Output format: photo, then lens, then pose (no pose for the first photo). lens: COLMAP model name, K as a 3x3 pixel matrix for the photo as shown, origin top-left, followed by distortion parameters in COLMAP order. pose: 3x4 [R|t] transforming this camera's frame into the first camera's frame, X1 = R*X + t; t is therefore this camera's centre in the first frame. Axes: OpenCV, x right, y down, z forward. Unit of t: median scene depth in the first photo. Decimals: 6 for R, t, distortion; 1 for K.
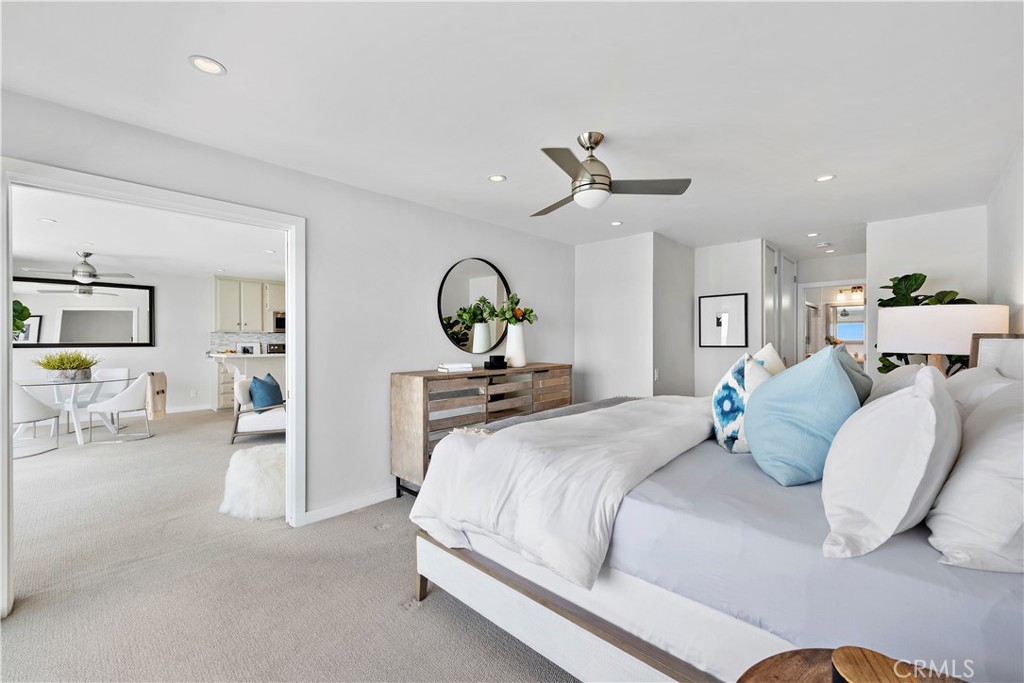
lens RADIAL K [[415.4, 0, 512.0], [0, 415.4, 341.5], [0, 0, 1]] dist [0.000056, -0.000250]
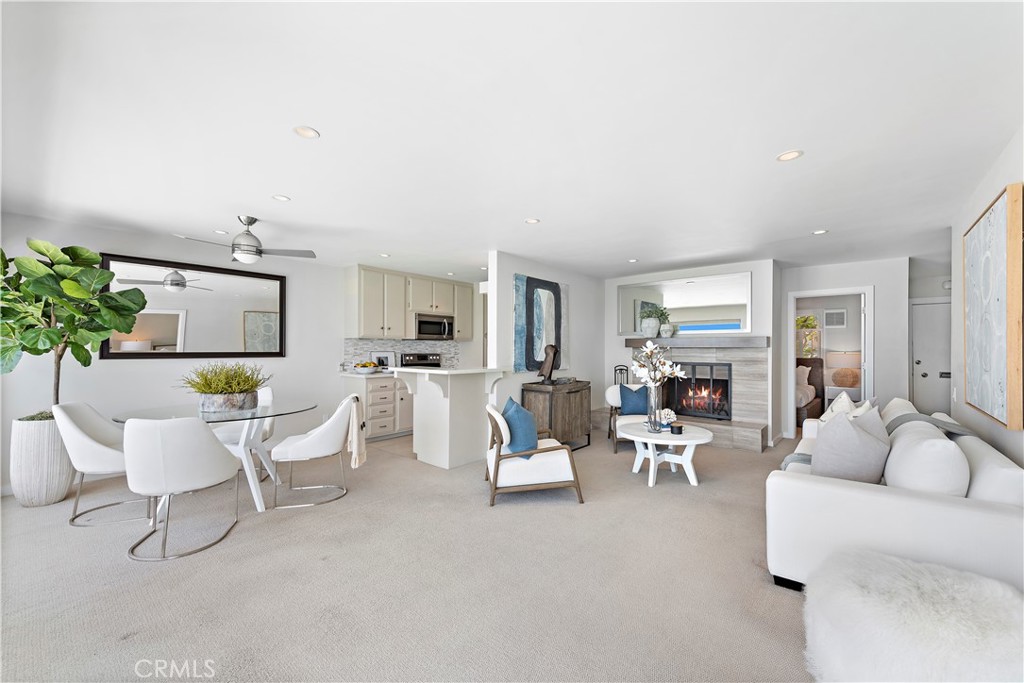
lens RADIAL K [[405.3, 0, 517.1], [0, 405.3, 350.1], [0, 0, 1]] dist [0.001063, 0.000070]
pose [[0.998928, 0.006664, 0.045813, -0.477705], [-0.006659, 0.999978, -0.000253, -0.002476], [-0.045814, -0.000052, 0.998950, 0.250495]]
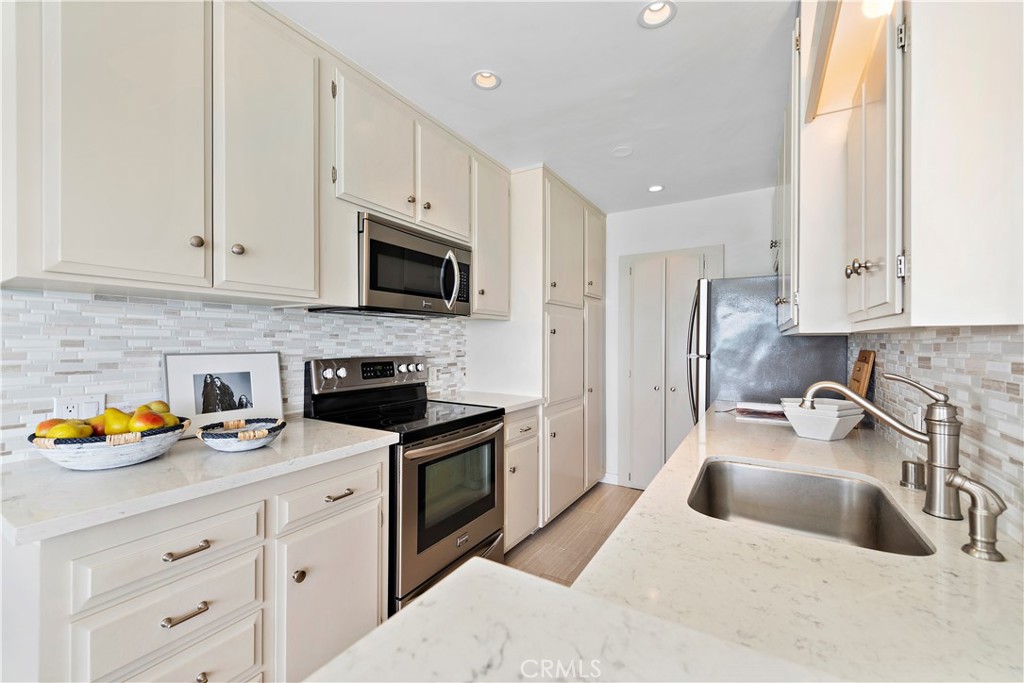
lens RADIAL K [[415.4, 0, 512.0], [0, 415.4, 341.5], [0, 0, 1]] dist [0.000056, -0.000250]
pose [[0.980088, 0.005843, 0.198477, -0.619215], [-0.004641, 0.999968, -0.006522, -0.003289], [-0.198509, 0.005471, 0.980084, 0.886905]]
